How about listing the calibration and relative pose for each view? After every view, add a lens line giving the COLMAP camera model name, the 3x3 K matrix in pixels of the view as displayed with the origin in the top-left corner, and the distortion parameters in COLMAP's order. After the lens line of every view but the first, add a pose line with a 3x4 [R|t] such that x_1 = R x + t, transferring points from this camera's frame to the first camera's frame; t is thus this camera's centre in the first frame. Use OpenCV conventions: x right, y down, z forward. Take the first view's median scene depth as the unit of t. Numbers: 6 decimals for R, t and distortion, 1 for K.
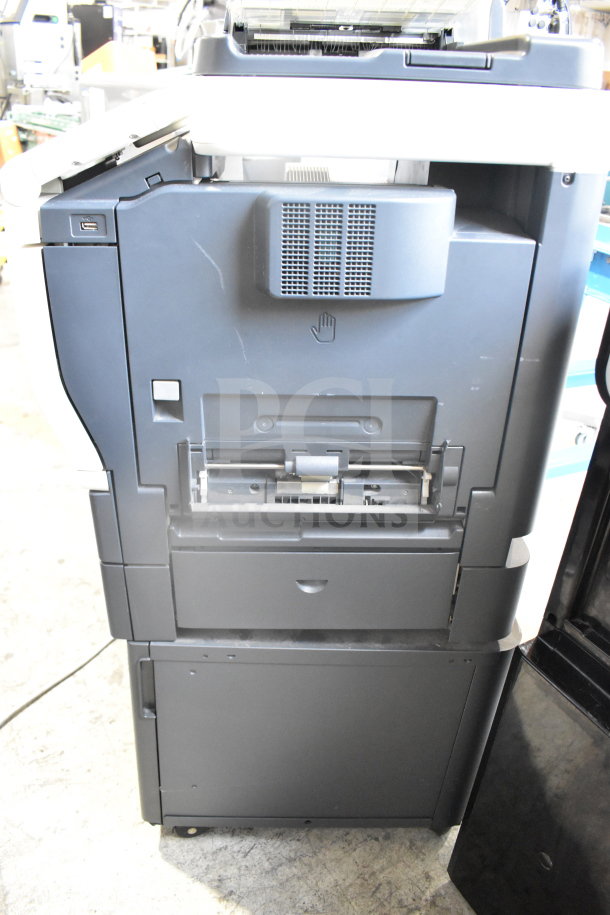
lens RADIAL K [[714.7, 0, 304.6], [0, 714.7, 458.9], [0, 0, 1]] dist [-0.100272, 0.018060]
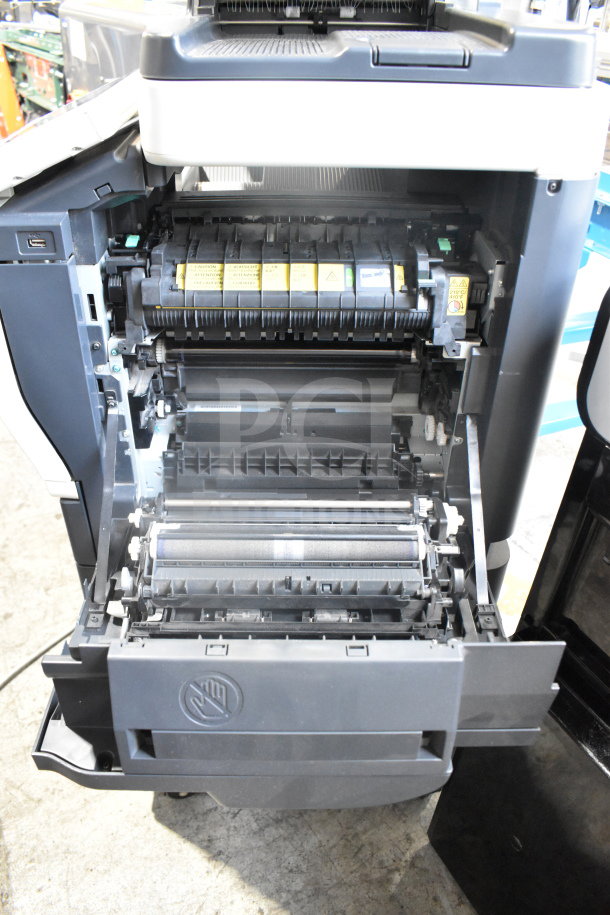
lens RADIAL K [[714.7, 0, 305.4], [0, 714.7, 456.7], [0, 0, 1]] dist [-0.100272, 0.018060]
pose [[0.999785, 0.001201, -0.020682, 0.044312], [0.001397, 0.992139, 0.125134, -0.101387], [0.020669, -0.125136, 0.991924, 0.026550]]
